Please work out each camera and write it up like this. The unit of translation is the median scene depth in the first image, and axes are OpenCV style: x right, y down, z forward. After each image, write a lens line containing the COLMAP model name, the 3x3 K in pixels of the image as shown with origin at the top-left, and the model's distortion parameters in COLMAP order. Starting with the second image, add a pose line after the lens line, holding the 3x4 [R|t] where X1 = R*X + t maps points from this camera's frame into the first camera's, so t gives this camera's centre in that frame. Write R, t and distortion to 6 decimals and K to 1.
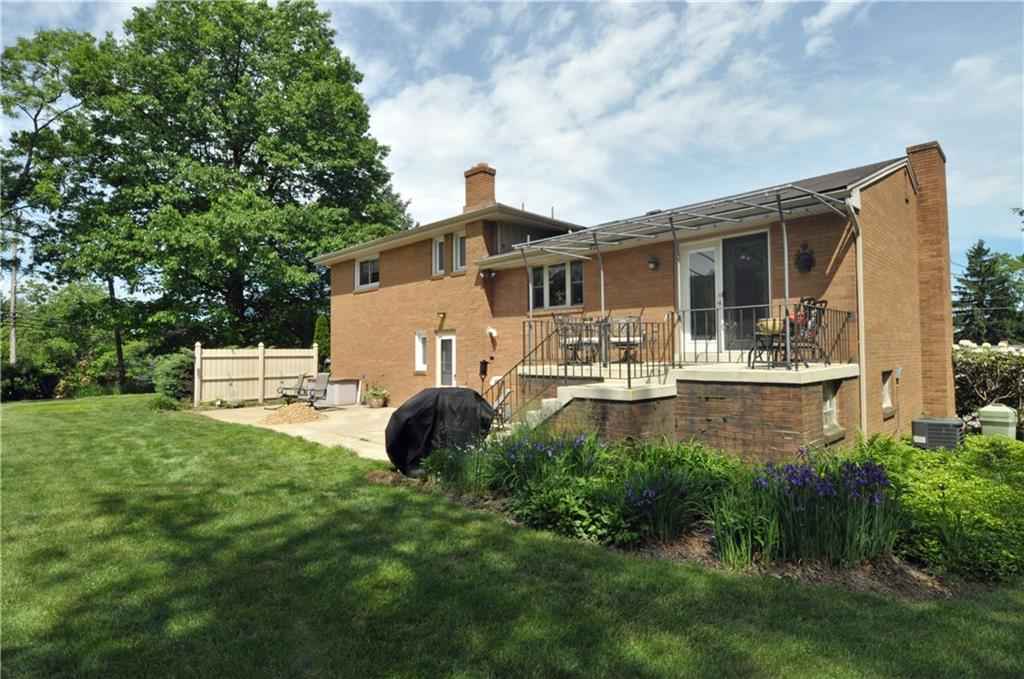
lens RADIAL K [[527.6, 0, 510.7], [0, 527.6, 335.3], [0, 0, 1]] dist [0.037365, -0.045386]
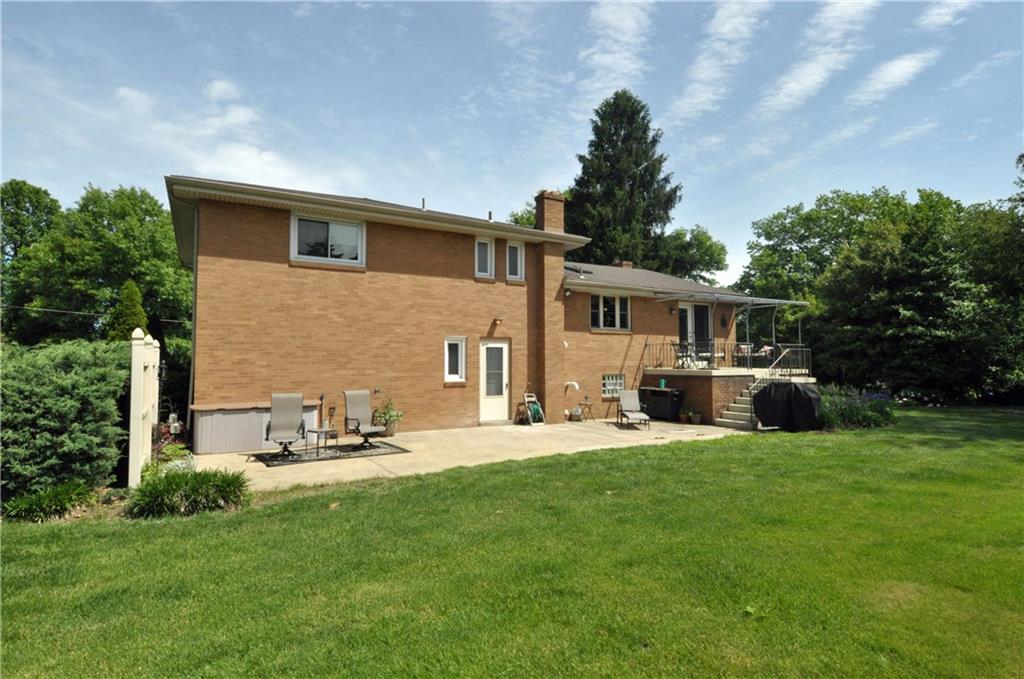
lens RADIAL K [[527.6, 0, 510.7], [0, 527.6, 335.3], [0, 0, 1]] dist [0.037365, -0.045386]
pose [[0.254099, 0.037869, 0.966437, -1.056902], [-0.047259, 0.998526, -0.026701, 0.010131], [-0.966023, -0.038888, 0.255514, 0.736777]]
